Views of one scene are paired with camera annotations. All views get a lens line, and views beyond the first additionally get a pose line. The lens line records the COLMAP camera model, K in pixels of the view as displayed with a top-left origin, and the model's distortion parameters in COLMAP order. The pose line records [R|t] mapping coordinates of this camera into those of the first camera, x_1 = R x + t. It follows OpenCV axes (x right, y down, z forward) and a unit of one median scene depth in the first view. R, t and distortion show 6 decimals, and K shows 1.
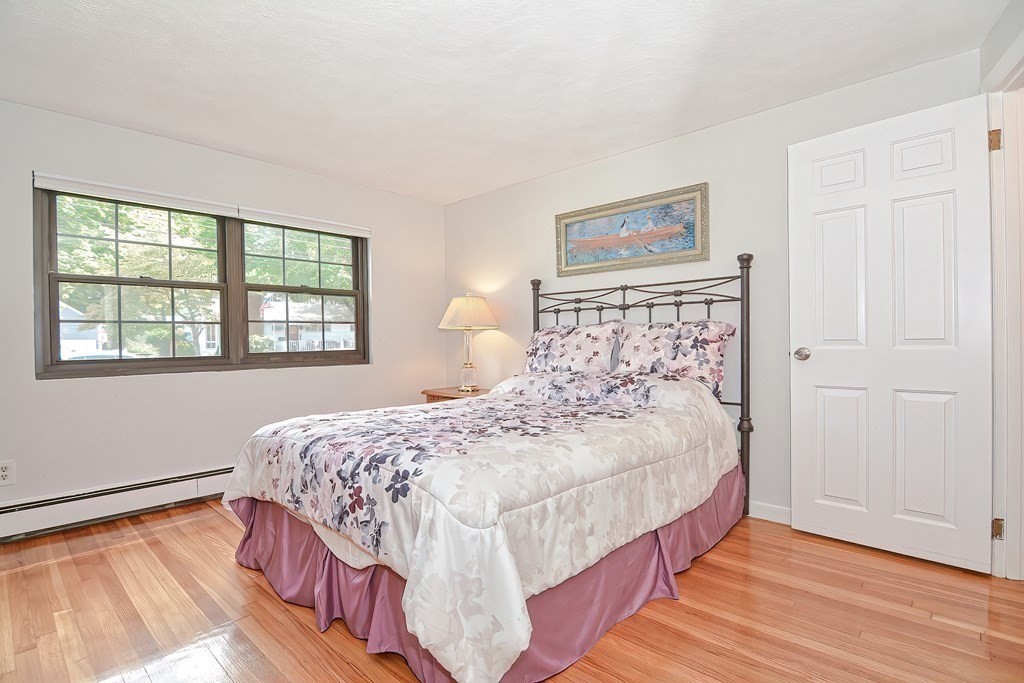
lens RADIAL K [[497.4, 0, 507.1], [0, 497.4, 343.9], [0, 0, 1]] dist [-0.006821, -0.009642]
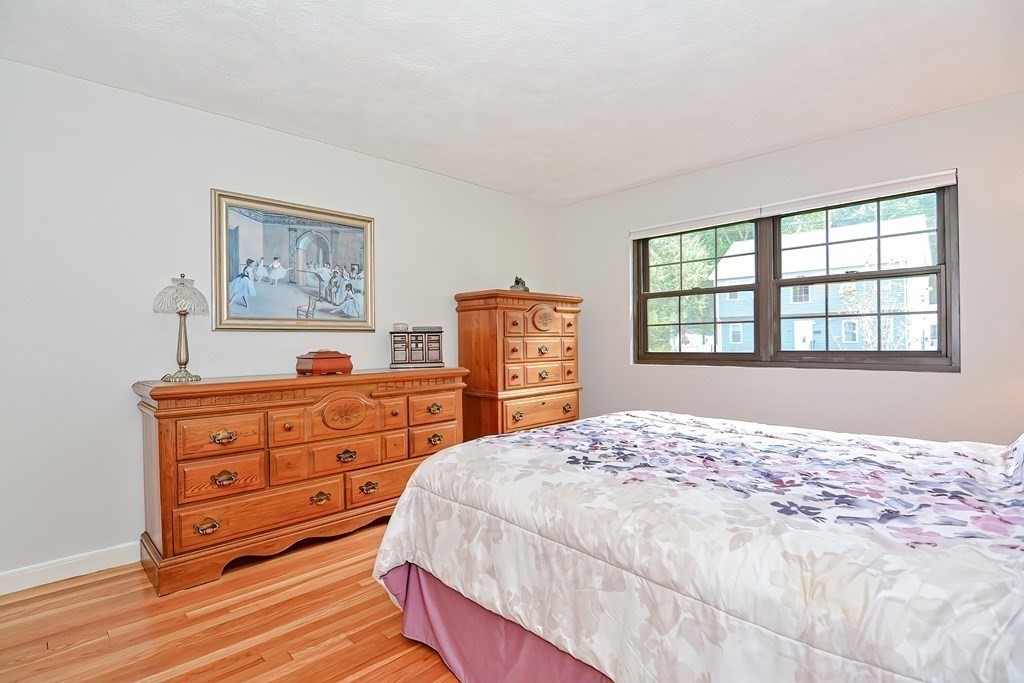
lens RADIAL K [[497.4, 0, 507.1], [0, 497.4, 343.9], [0, 0, 1]] dist [-0.006821, -0.009642]
pose [[-0.039088, 0.021662, -0.999001, 1.264997], [0.007428, 0.999744, 0.021387, -0.051670], [0.999208, -0.006585, -0.039239, 1.300192]]
